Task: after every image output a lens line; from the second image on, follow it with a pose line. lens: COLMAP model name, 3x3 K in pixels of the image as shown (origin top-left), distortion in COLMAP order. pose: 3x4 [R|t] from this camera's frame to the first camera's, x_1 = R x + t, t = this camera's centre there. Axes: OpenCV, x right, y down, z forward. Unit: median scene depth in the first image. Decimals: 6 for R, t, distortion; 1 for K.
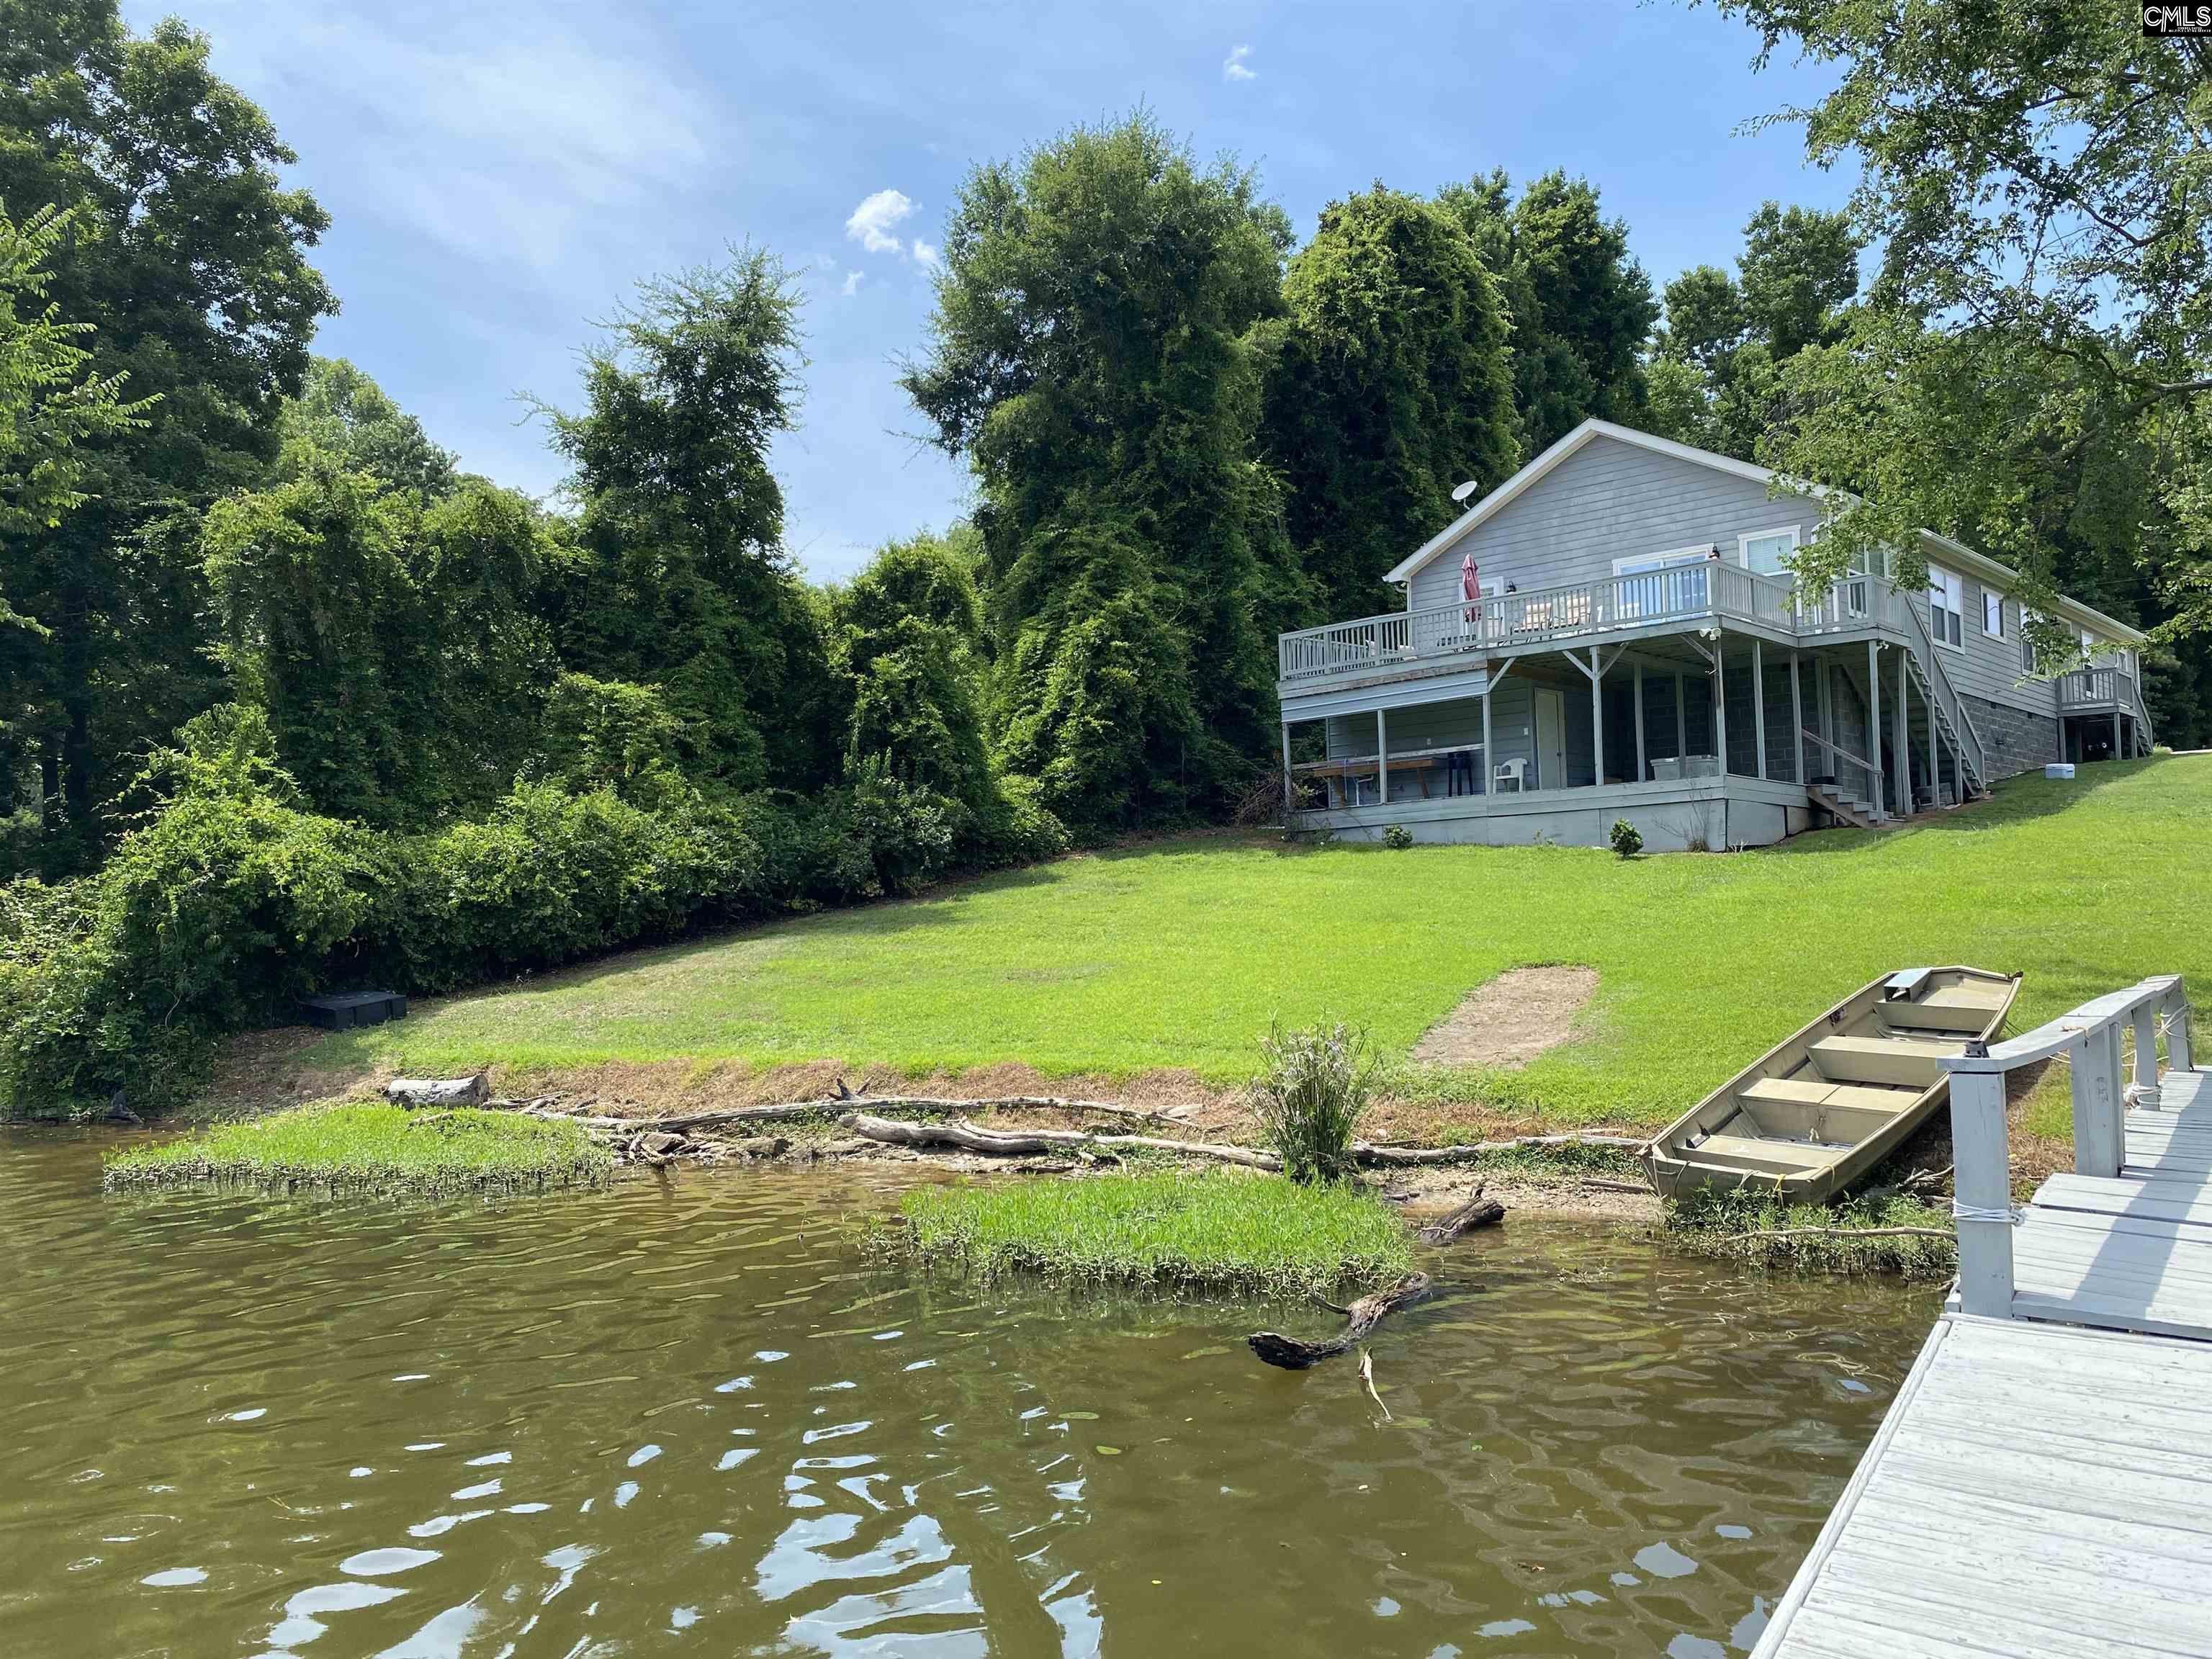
lens RADIAL K [[1686.3, 0, 1106.0], [0, 1686.3, 829.5], [0, 0, 1]] dist [-0.008357, -0.002877]
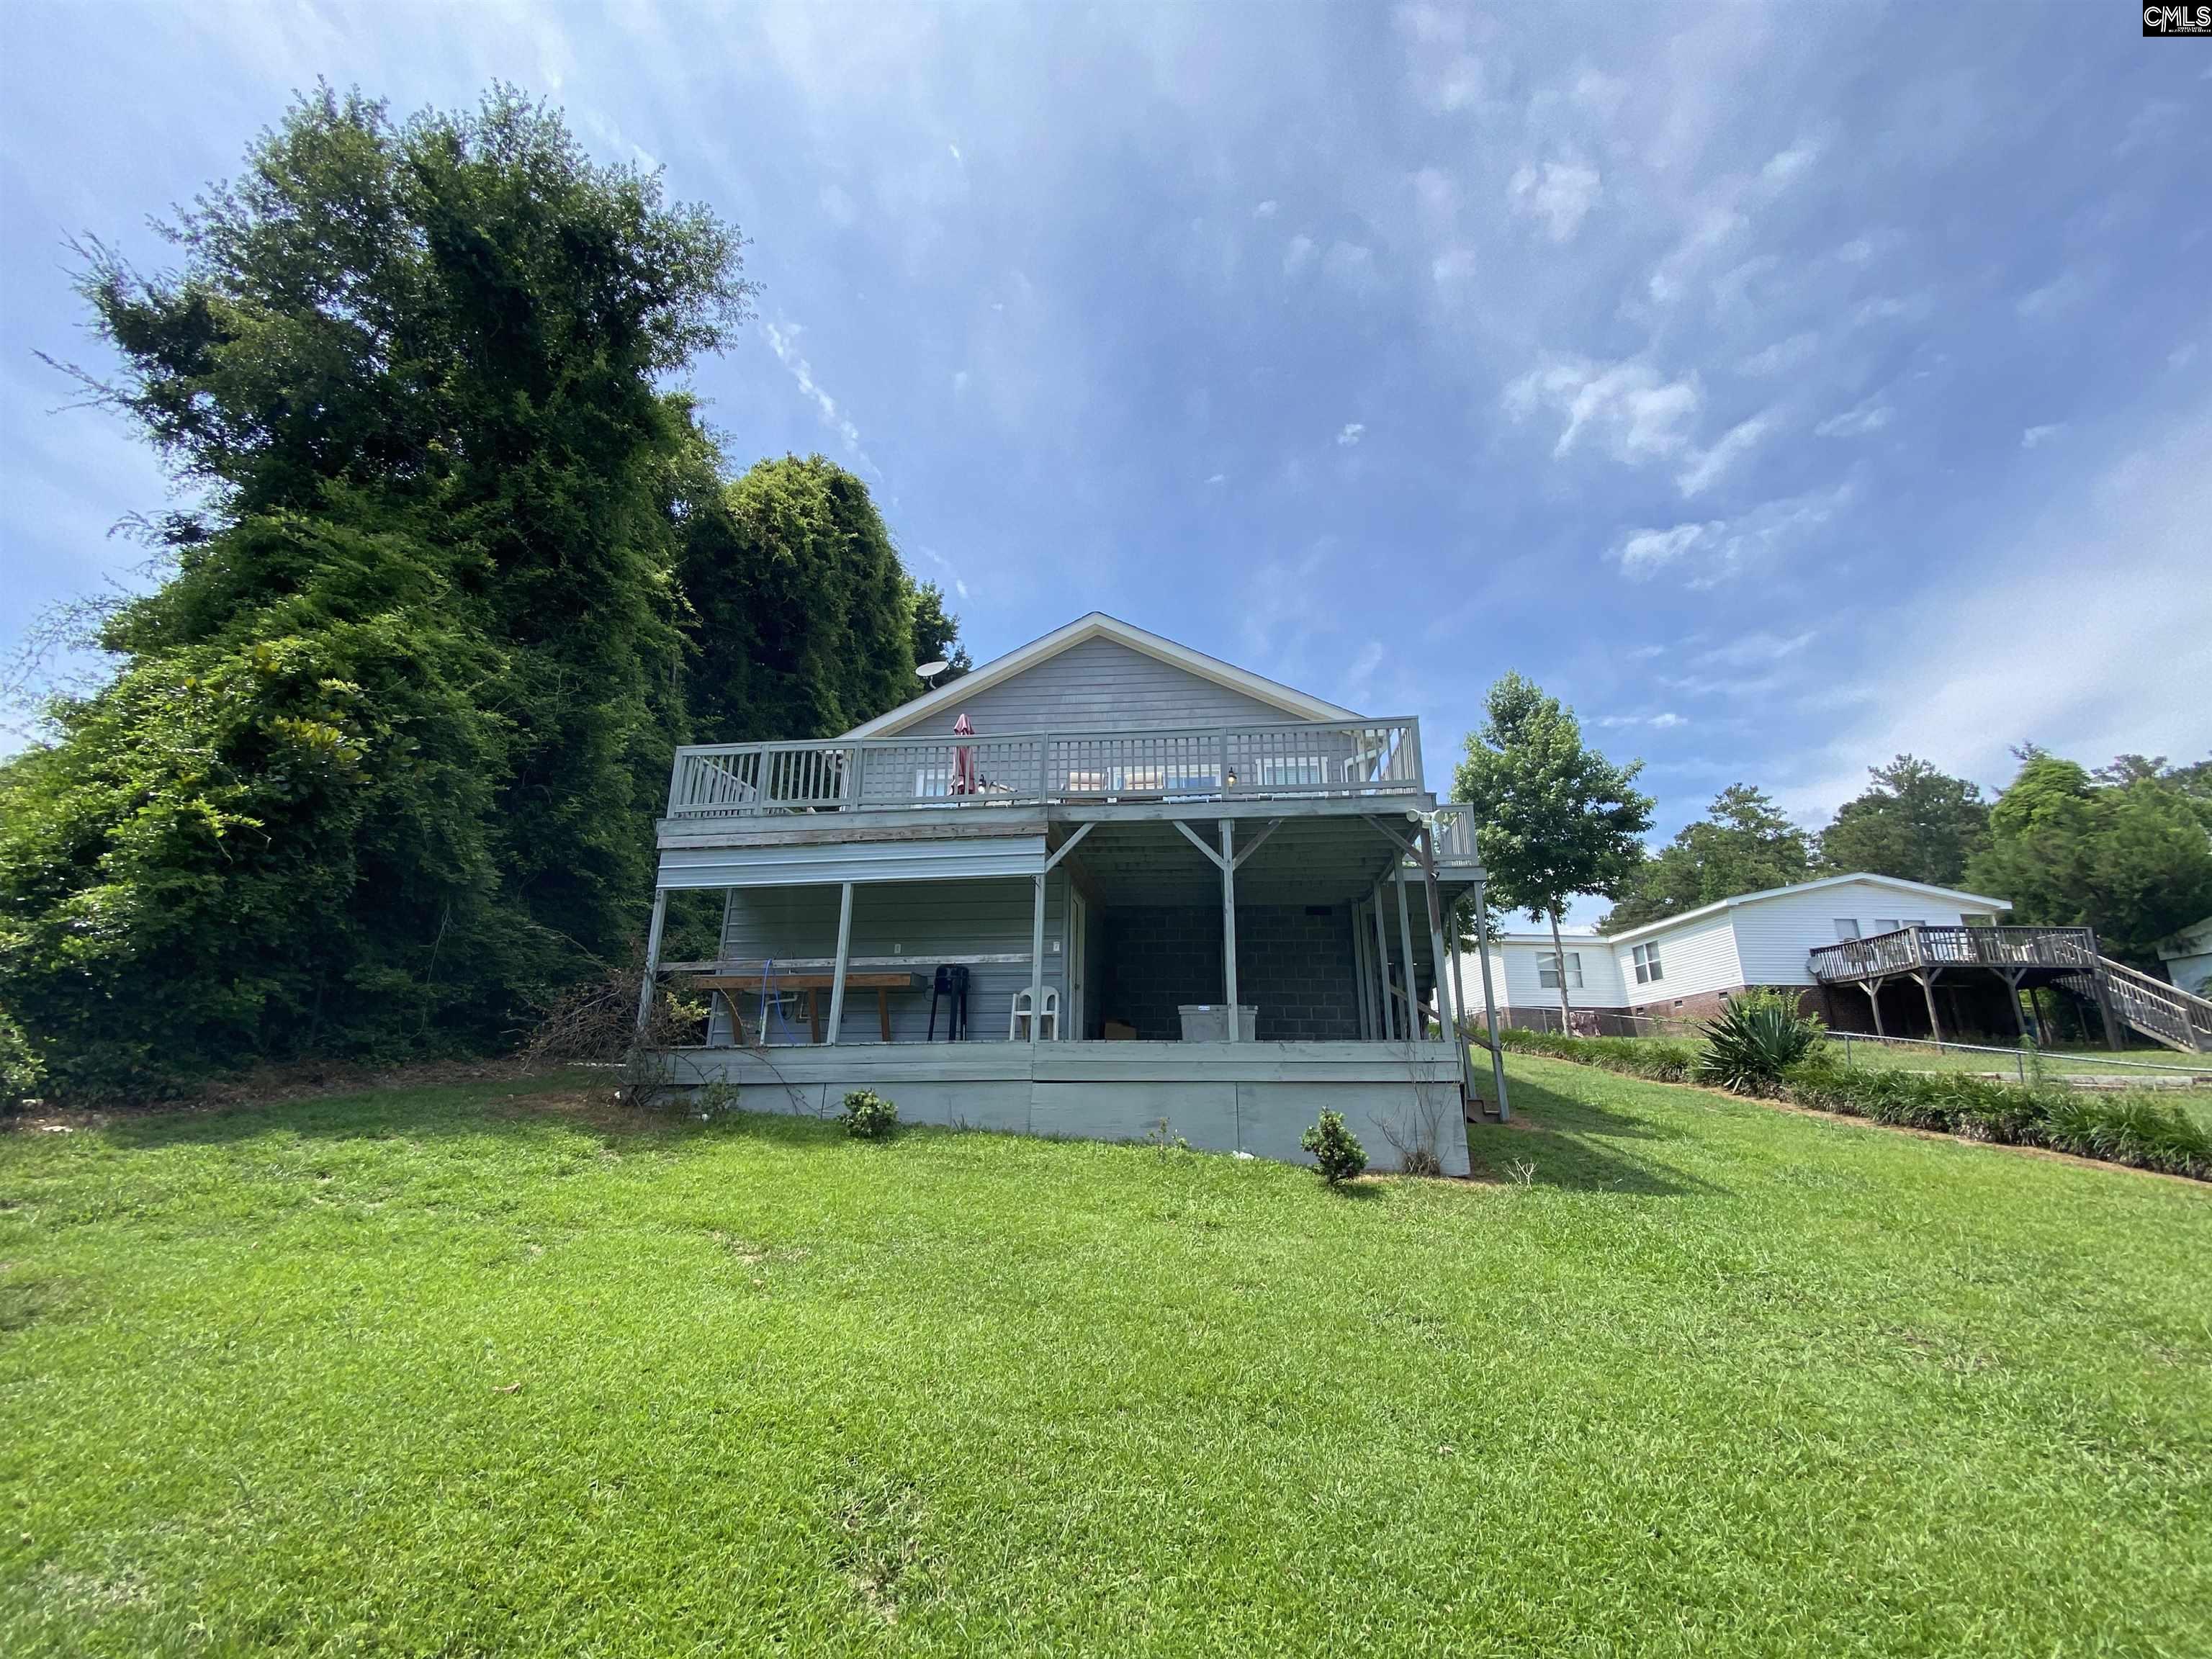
lens RADIAL K [[893.6, 0, 1106.9], [0, 893.6, 821.1], [0, 0, 1]] dist [0.016840, -0.019437]
pose [[0.806694, 0.203062, 0.554987, 0.054028], [-0.057650, 0.961674, -0.268067, -0.011676], [-0.588151, 0.184253, 0.787483, 0.665505]]
